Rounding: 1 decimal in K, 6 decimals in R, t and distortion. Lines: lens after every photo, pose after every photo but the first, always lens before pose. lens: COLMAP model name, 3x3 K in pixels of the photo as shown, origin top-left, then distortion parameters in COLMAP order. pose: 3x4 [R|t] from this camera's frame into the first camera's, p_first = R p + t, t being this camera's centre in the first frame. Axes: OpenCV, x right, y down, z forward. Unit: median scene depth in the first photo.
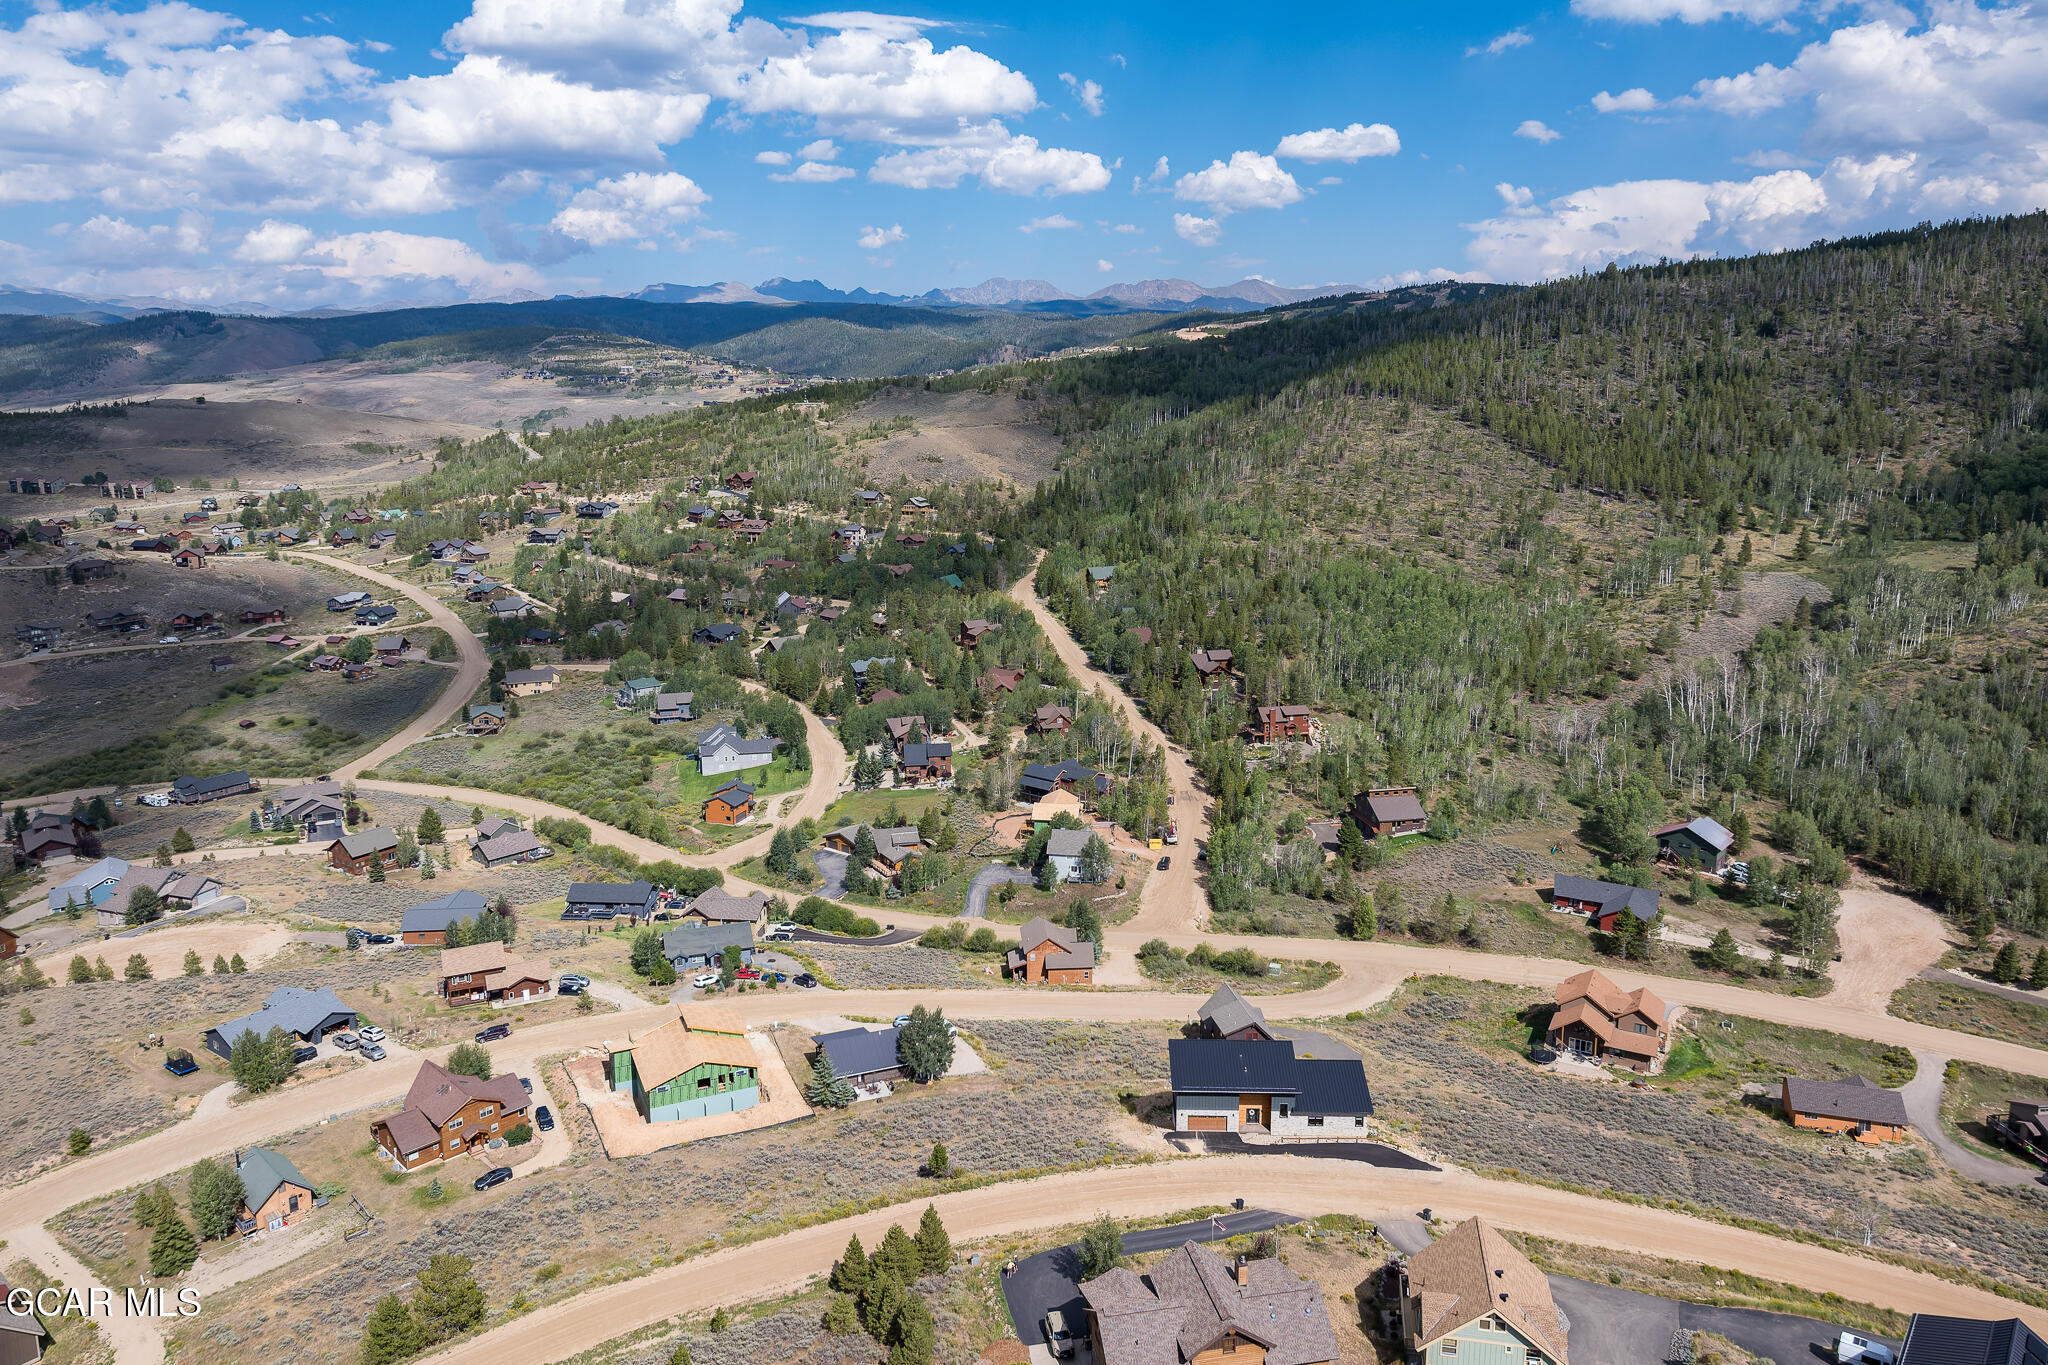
lens RADIAL K [[1399.5, 0, 1022.5], [0, 1399.5, 607.8], [0, 0, 1]] dist [0.000779, 0.000176]
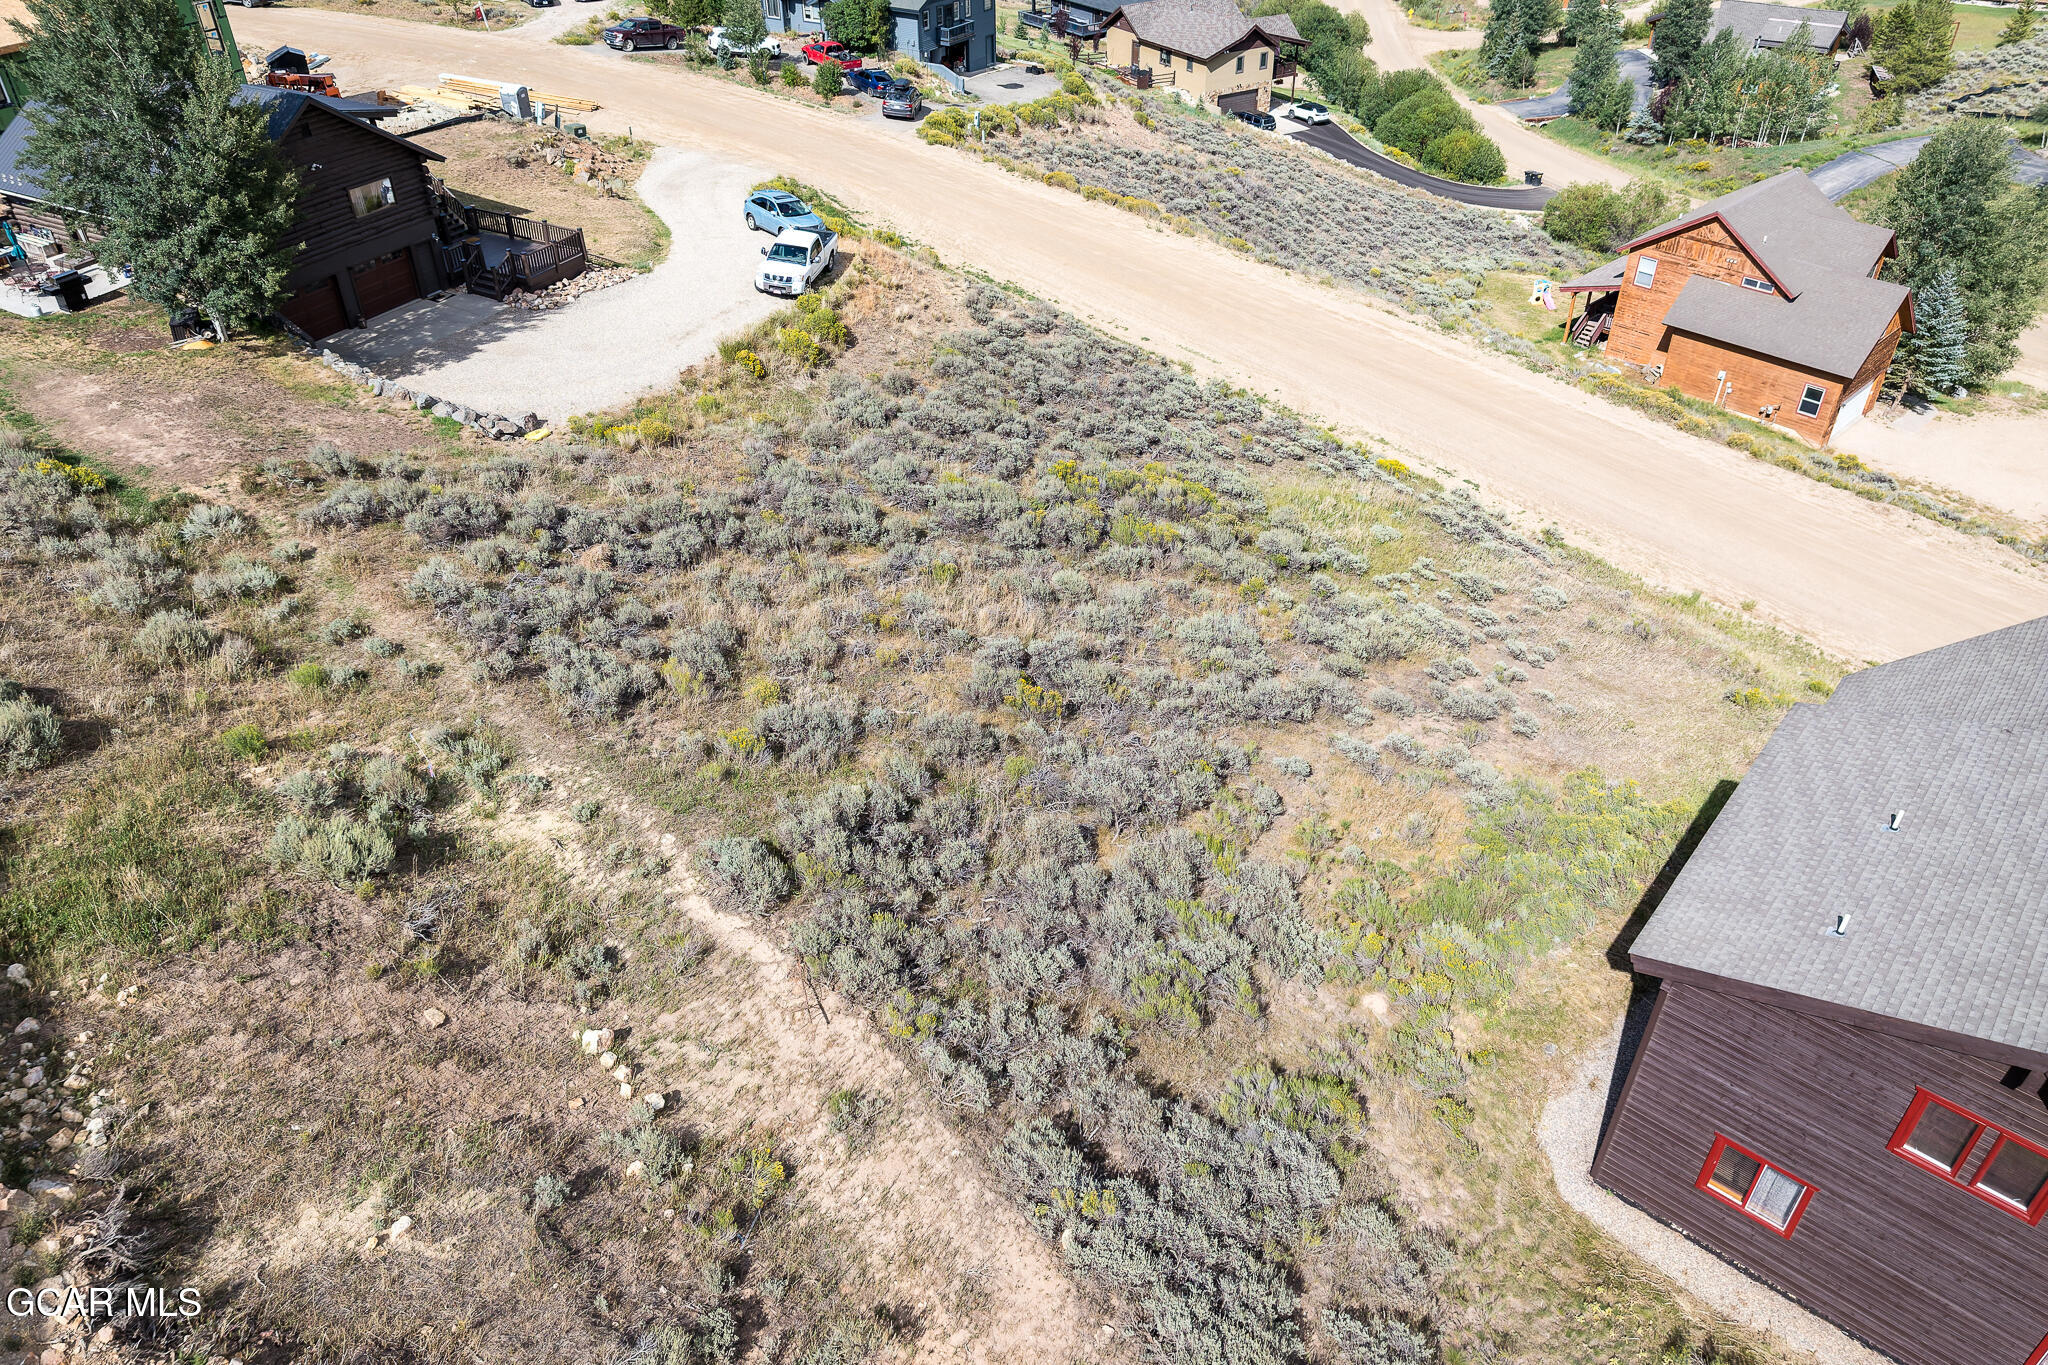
lens RADIAL K [[1399.5, 0, 1022.5], [0, 1399.5, 607.8], [0, 0, 1]] dist [0.000779, 0.000176]
pose [[0.633568, 0.434776, -0.639970, 0.127180], [-0.128185, 0.874725, 0.467359, 0.185740], [0.762994, -0.214069, 0.609930, 0.693008]]
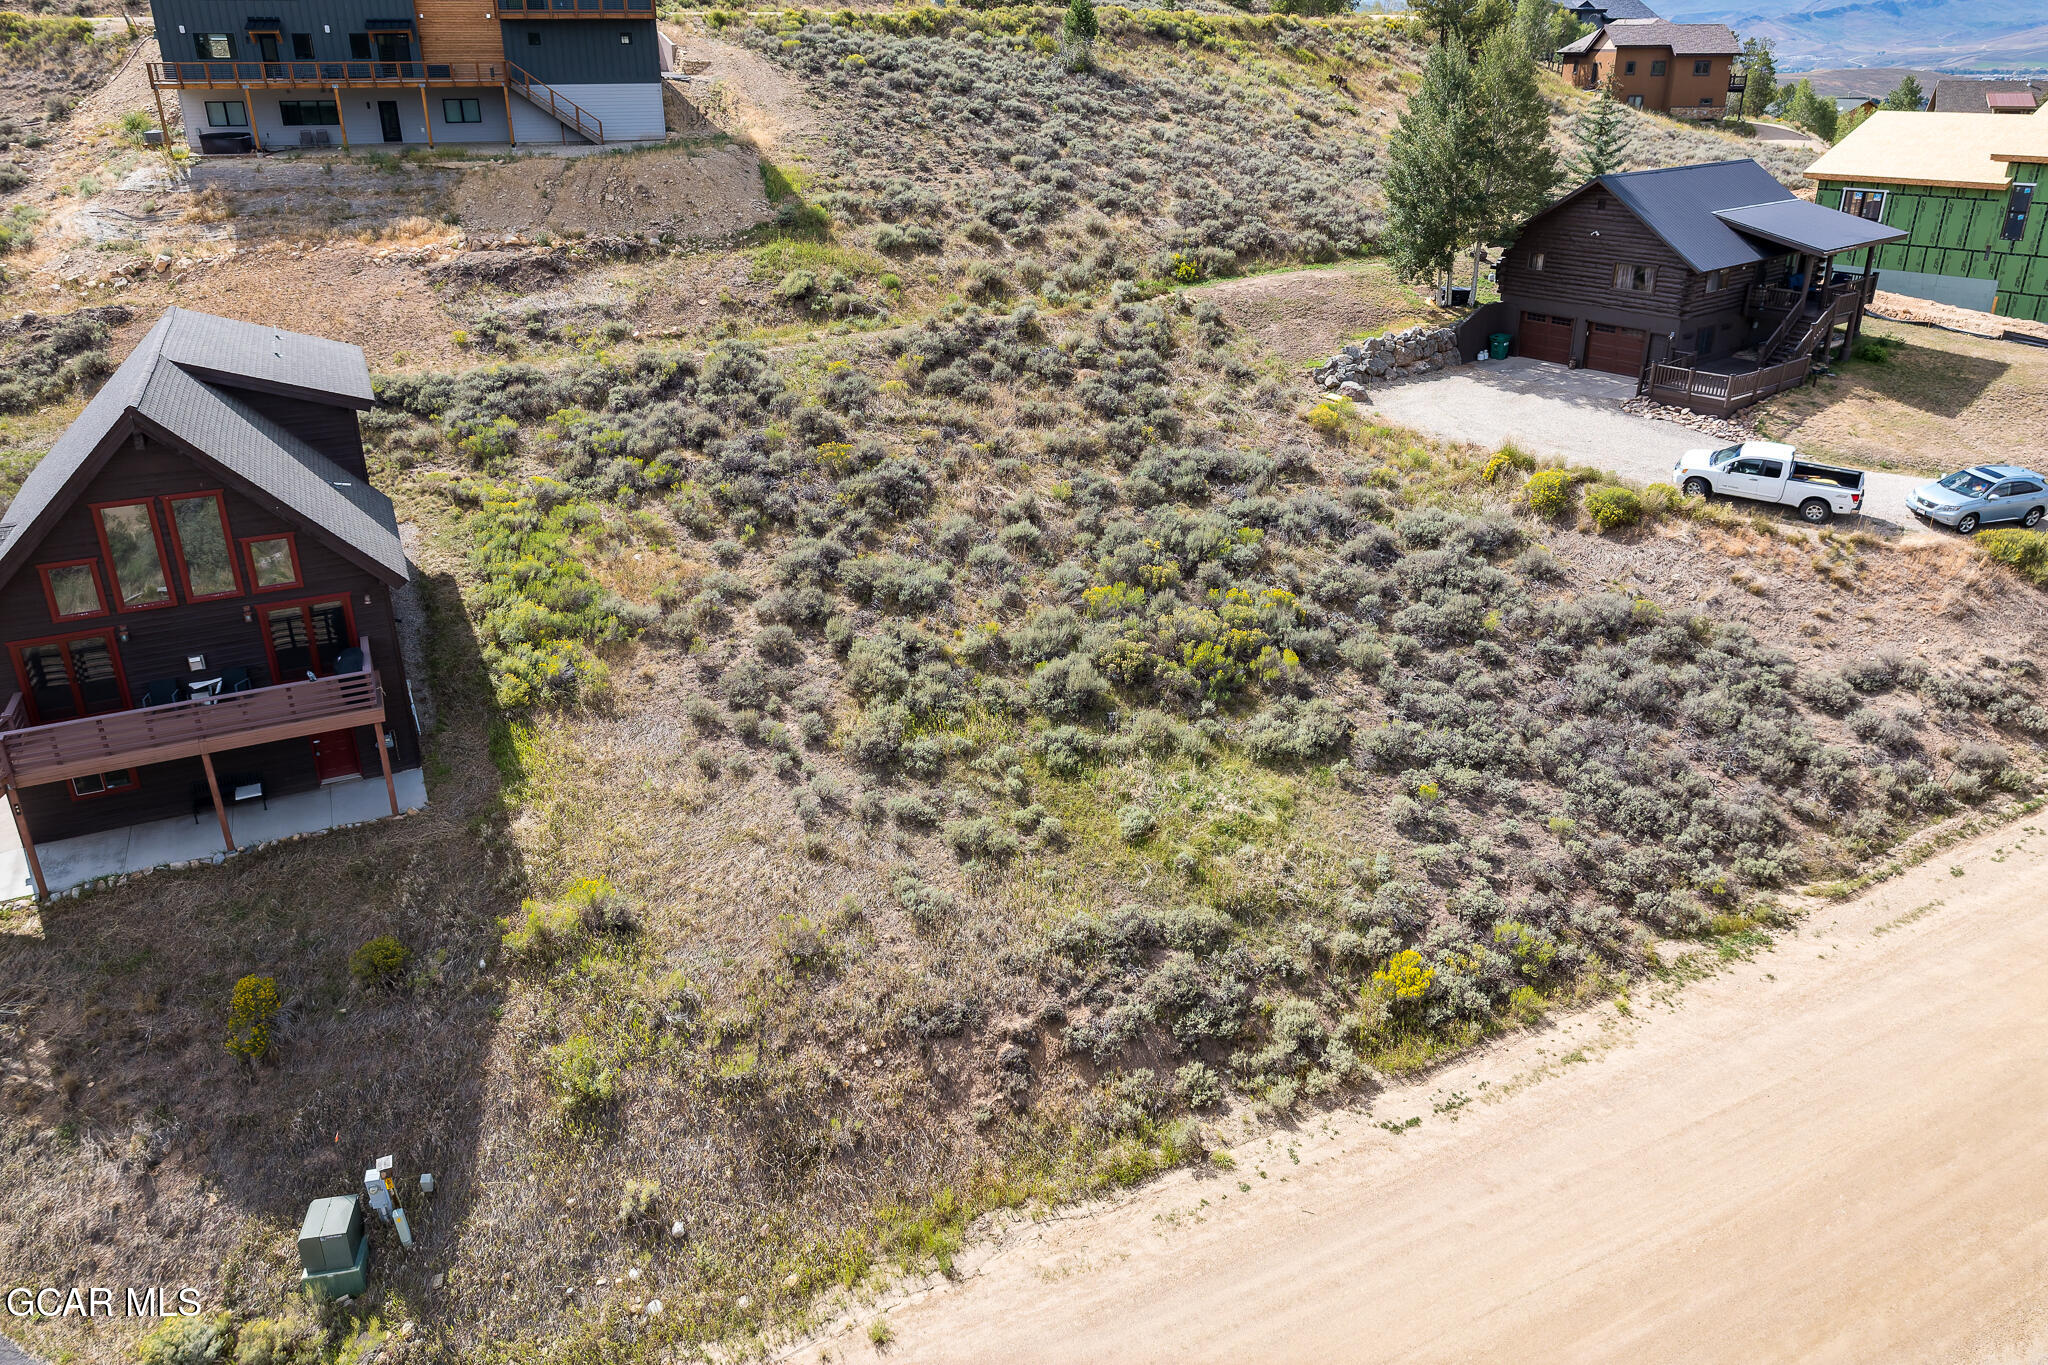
lens RADIAL K [[1360.2, 0, 1024.0], [0, 1360.2, 682.5], [0, 0, 1]] dist [-0.000672, -0.000364]
pose [[-0.958716, 0.122740, -0.256513, 0.080923], [-0.044889, 0.825421, 0.562729, 0.174686], [0.280801, 0.551012, -0.785835, 0.915276]]
